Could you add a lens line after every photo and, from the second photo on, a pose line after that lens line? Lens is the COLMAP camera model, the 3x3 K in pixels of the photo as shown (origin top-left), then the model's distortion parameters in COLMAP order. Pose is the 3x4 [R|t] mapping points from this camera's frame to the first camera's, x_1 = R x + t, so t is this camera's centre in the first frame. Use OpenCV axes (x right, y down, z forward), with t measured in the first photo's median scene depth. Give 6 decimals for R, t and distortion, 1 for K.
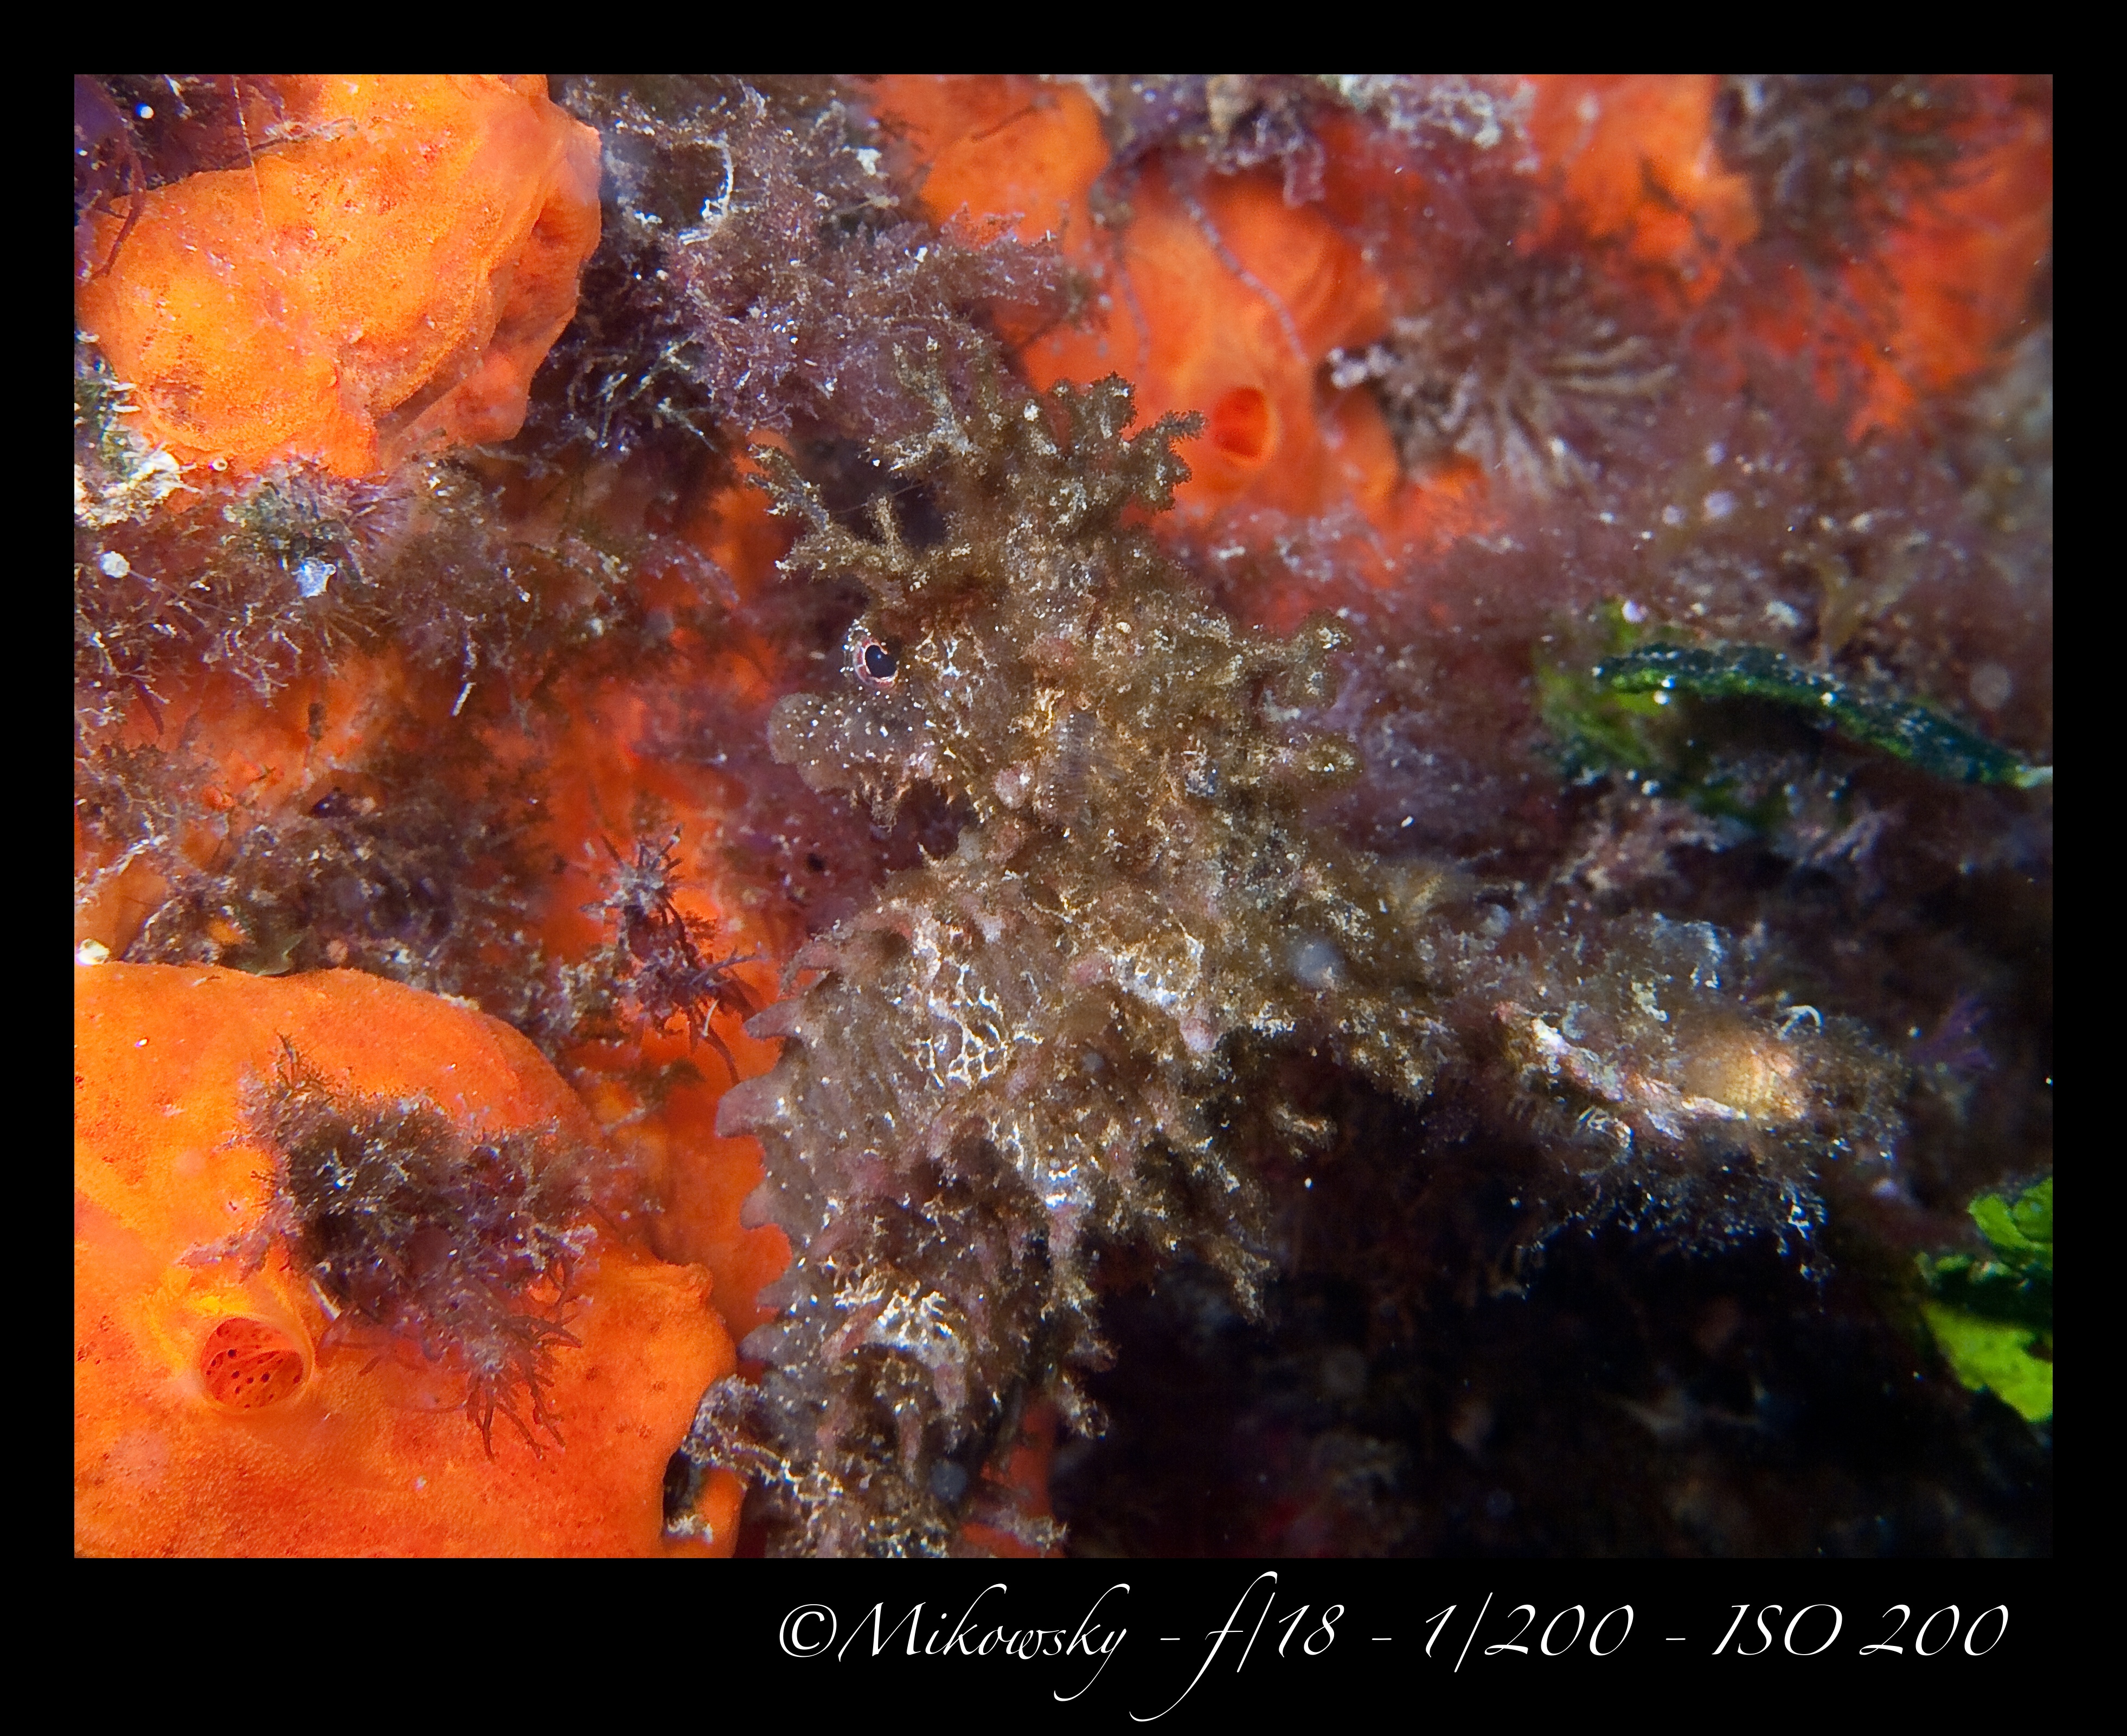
lens RADIAL K [[14511.6, 0, 1083.5], [0, 14511.6, 869.4], [0, 0, 1]] dist [-1.122983, 0.000000]
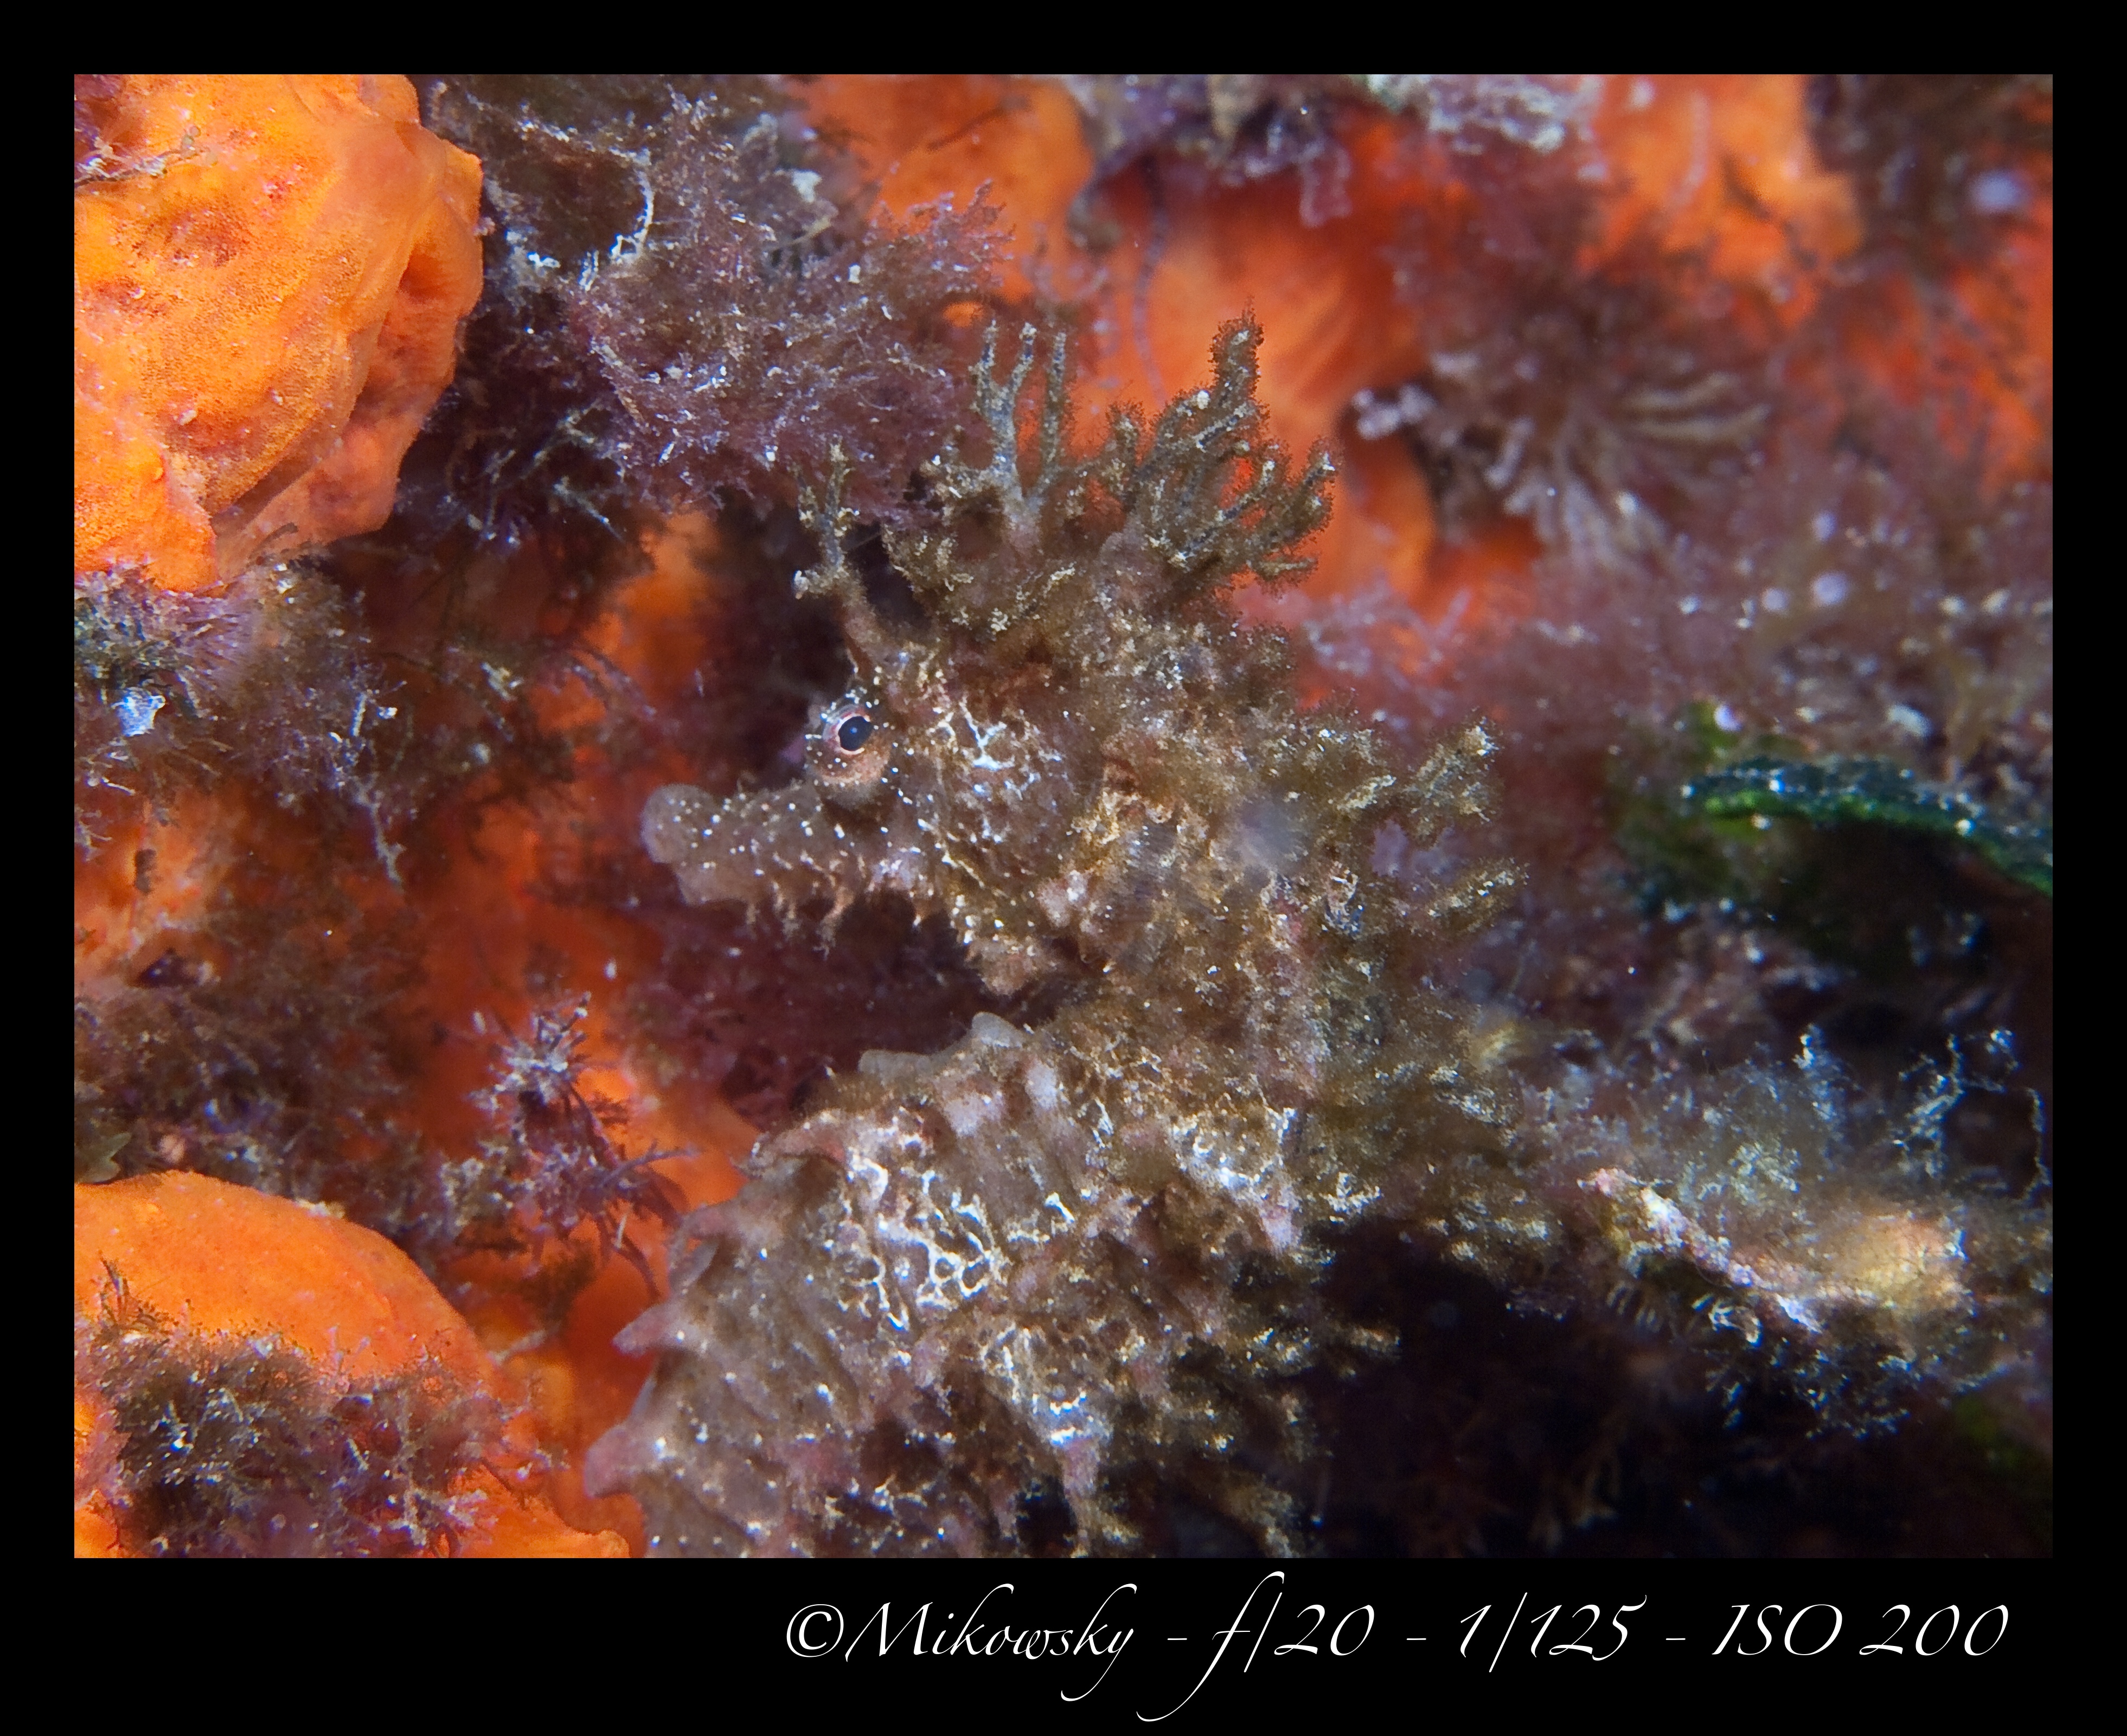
lens RADIAL K [[14511.6, 0, 1049.4], [0, 14511.6, 868.8], [0, 0, 1]] dist [-1.122983, 0.000000]
pose [[0.999962, -0.006687, 0.005573, -0.005812], [0.006574, 0.999777, 0.020065, -0.026473], [-0.005706, -0.020027, 0.999783, 0.171080]]
